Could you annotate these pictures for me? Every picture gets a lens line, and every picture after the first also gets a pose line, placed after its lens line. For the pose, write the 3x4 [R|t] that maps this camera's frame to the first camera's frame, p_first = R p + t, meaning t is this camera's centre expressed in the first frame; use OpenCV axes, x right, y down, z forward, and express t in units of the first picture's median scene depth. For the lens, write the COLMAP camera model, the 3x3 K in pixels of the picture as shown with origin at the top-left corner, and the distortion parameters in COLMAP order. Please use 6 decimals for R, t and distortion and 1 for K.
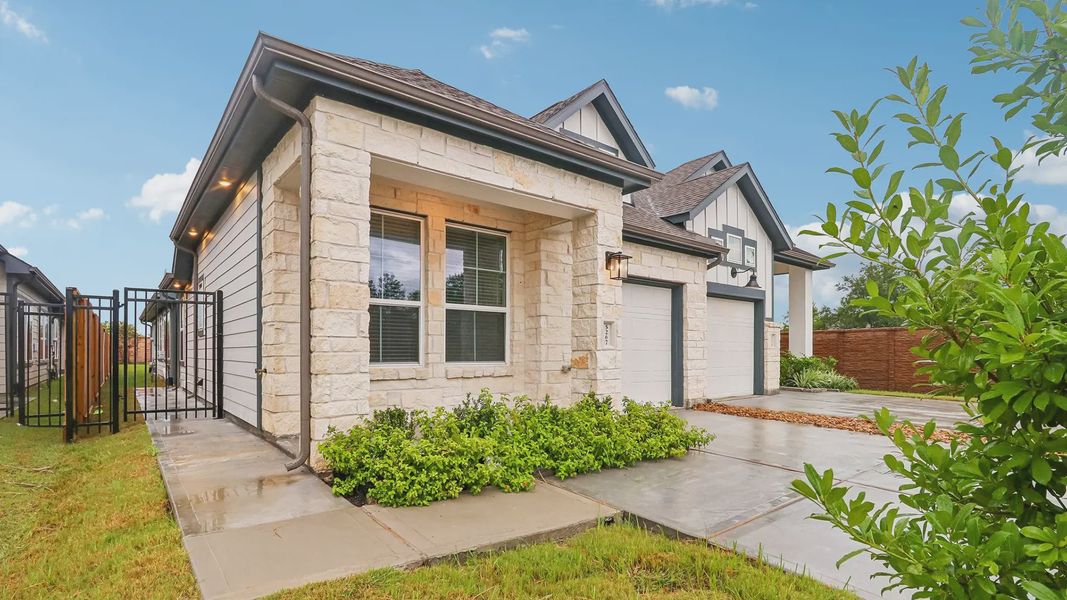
lens RADIAL K [[505.4, 0, 534.5], [0, 505.4, 350.2], [0, 0, 1]] dist [-0.011047, -0.000299]
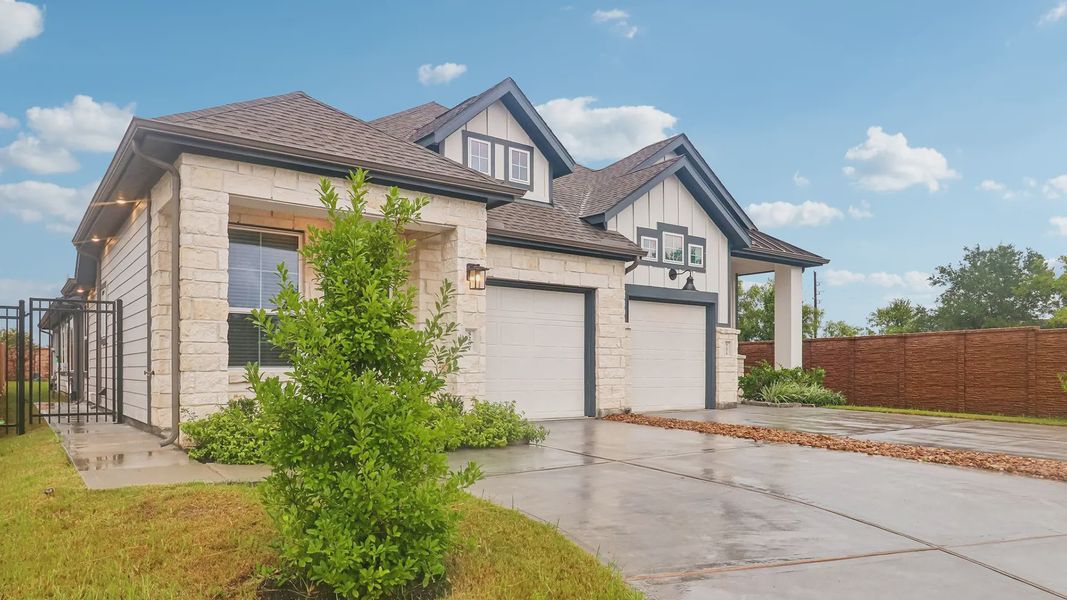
lens RADIAL K [[687.1, 0, 534.4], [0, 687.1, 366.9], [0, 0, 1]] dist [-0.002967, -0.000284]
pose [[0.999274, -0.000972, -0.038093, 0.293474], [0.001011, 0.999999, 0.000989, 0.020230], [0.038092, -0.001027, 0.999274, -0.394834]]
